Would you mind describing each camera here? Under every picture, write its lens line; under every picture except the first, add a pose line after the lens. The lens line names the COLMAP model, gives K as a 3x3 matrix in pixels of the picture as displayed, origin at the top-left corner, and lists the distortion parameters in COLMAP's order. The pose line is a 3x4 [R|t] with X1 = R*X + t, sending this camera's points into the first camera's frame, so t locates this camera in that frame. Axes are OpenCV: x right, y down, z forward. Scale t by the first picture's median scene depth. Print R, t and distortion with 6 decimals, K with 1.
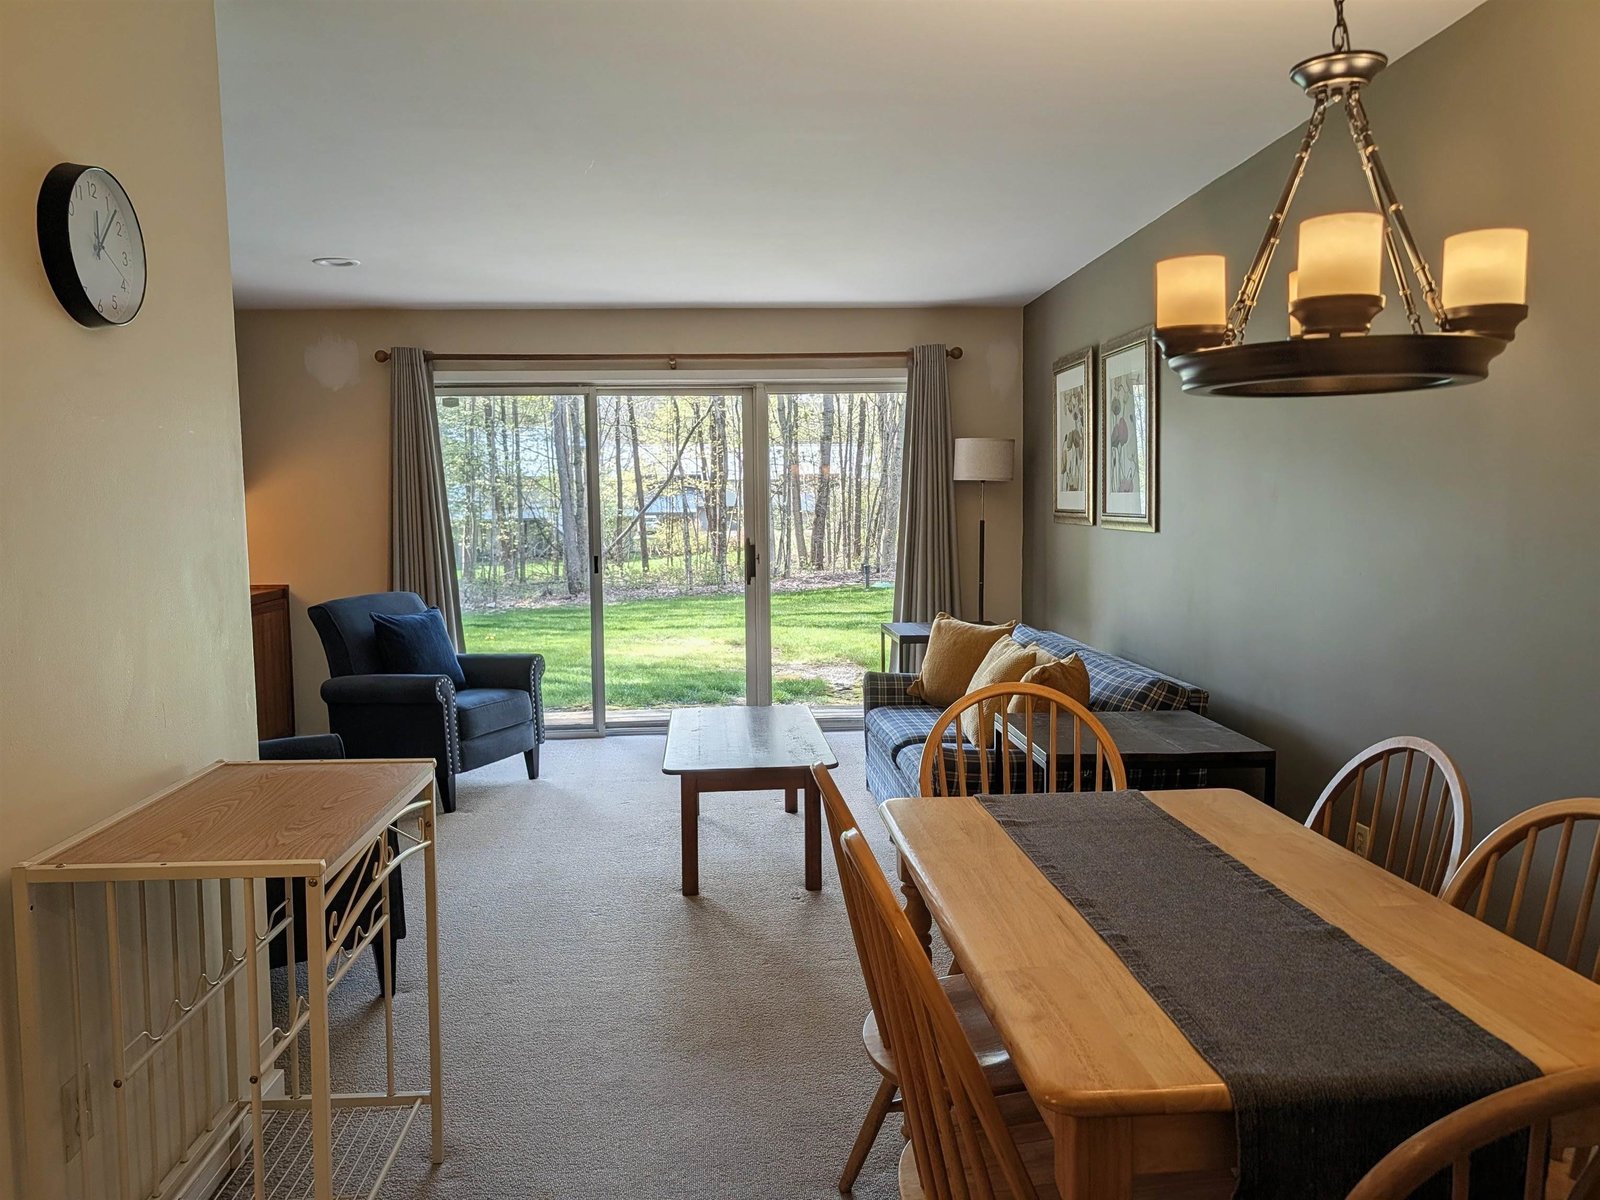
lens RADIAL K [[1219.2, 0, 800.0], [0, 1219.2, 600.0], [0, 0, 1]] dist [0.047665, -0.003158]
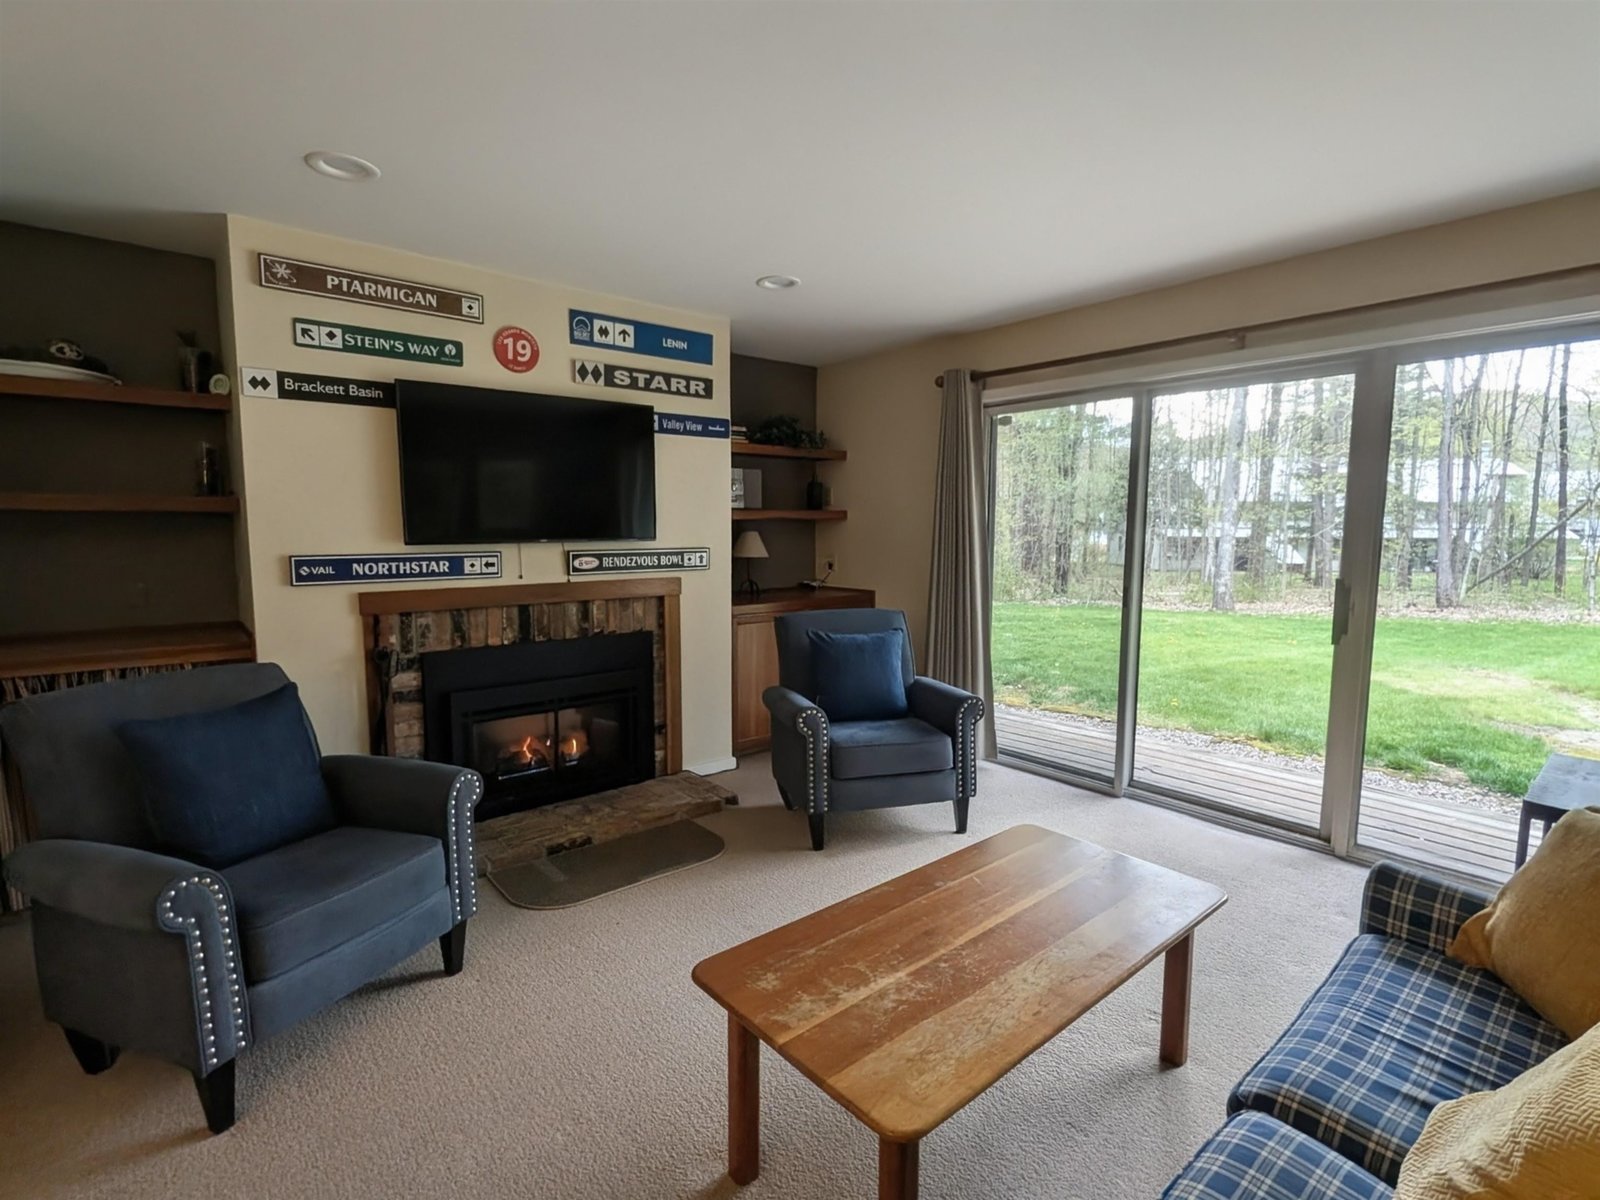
lens RADIAL K [[780.4, 0, 805.7], [0, 780.4, 603.5], [0, 0, 1]] dist [0.000716, -0.000972]
pose [[0.593394, 0.099570, -0.798730, 0.138181], [-0.077193, 0.994785, 0.066662, -0.044981], [0.801202, 0.022100, 0.597986, 0.505114]]
